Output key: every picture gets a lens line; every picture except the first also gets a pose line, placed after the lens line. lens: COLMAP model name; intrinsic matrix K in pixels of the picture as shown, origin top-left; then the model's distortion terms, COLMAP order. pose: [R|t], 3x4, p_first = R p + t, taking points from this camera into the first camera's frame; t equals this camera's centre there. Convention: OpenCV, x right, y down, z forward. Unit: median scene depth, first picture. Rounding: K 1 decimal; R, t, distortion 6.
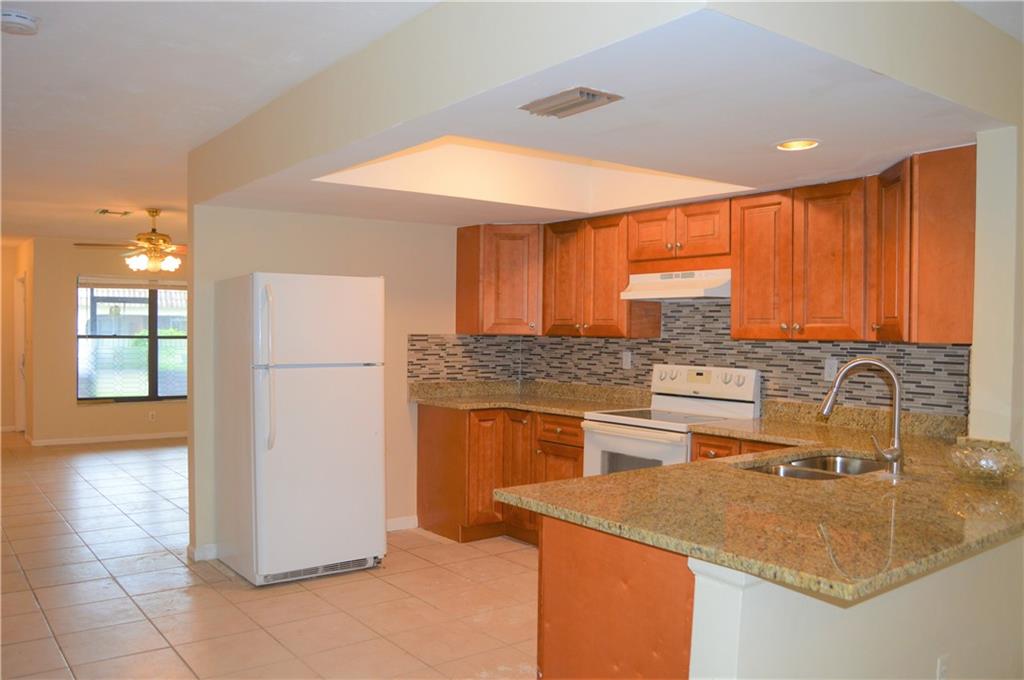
lens RADIAL K [[814.1, 0, 508.5], [0, 814.1, 349.0], [0, 0, 1]] dist [-0.093218, 0.041097]
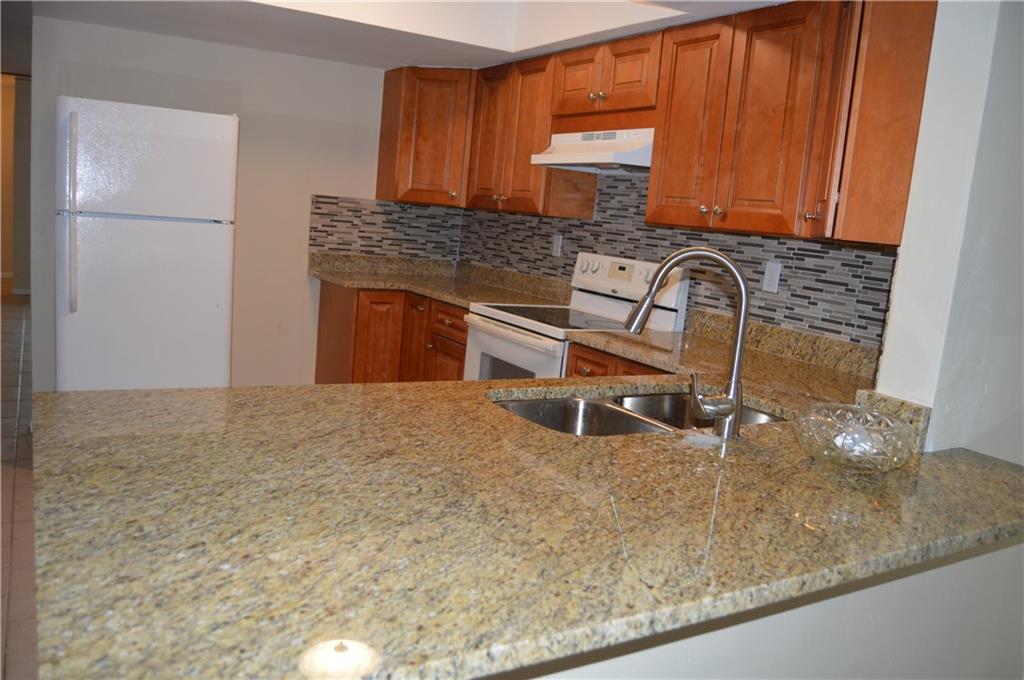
lens RADIAL K [[814.1, 0, 508.5], [0, 814.1, 349.0], [0, 0, 1]] dist [-0.093218, 0.041097]
pose [[0.989785, 0.098181, -0.103372, 0.224900], [-0.083397, 0.986811, 0.138738, 0.008607], [0.115630, -0.128700, 0.984919, 0.217330]]
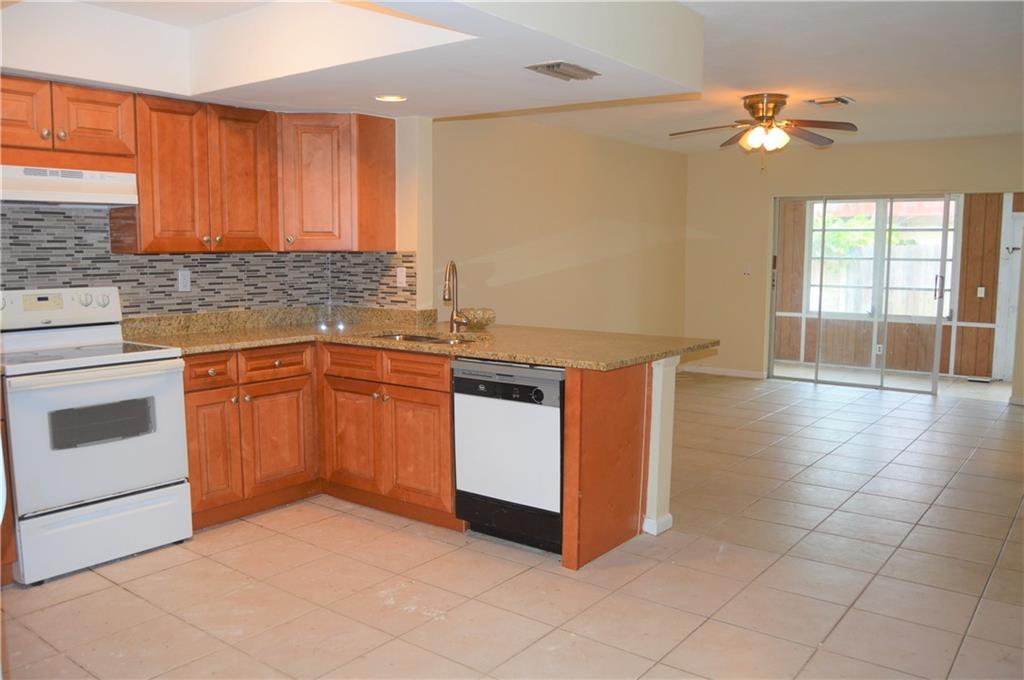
lens RADIAL K [[814.1, 0, 508.5], [0, 814.1, 349.0], [0, 0, 1]] dist [-0.093218, 0.041097]
pose [[-0.260147, -0.132374, 0.956452, -0.660007], [0.012295, 0.990024, 0.140364, -0.024917], [-0.965491, 0.048275, -0.255925, 0.789926]]
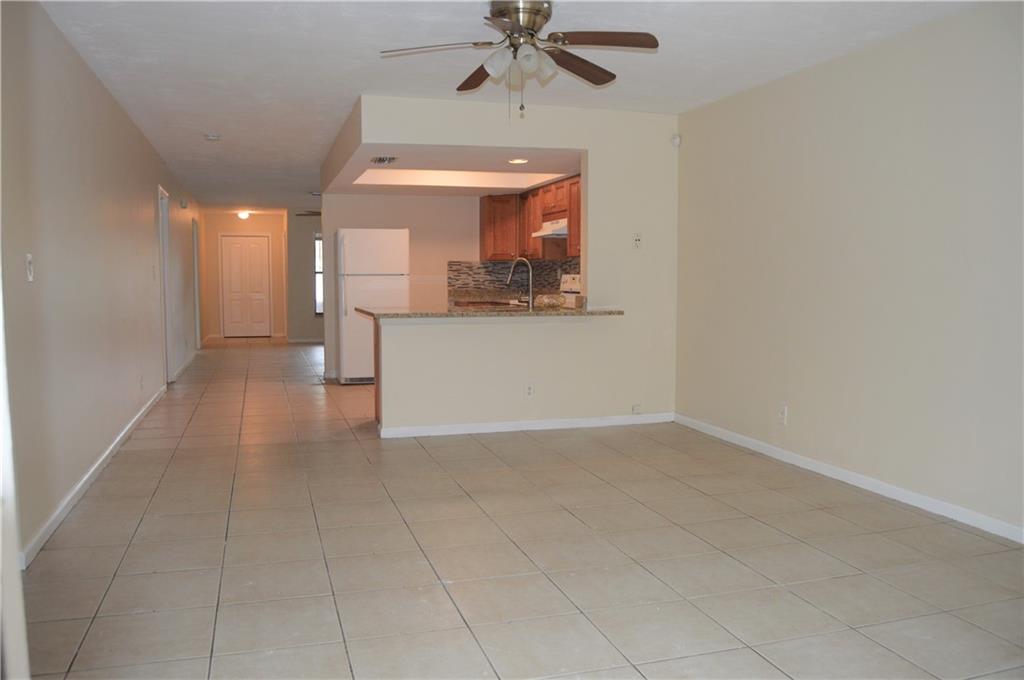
lens RADIAL K [[814.1, 0, 508.5], [0, 814.1, 349.0], [0, 0, 1]] dist [-0.093218, 0.041097]
pose [[0.939360, 0.020782, -0.342303, 0.736221], [-0.000160, 0.998189, 0.060161, 0.079589], [0.342934, -0.056458, 0.937661, -0.728267]]
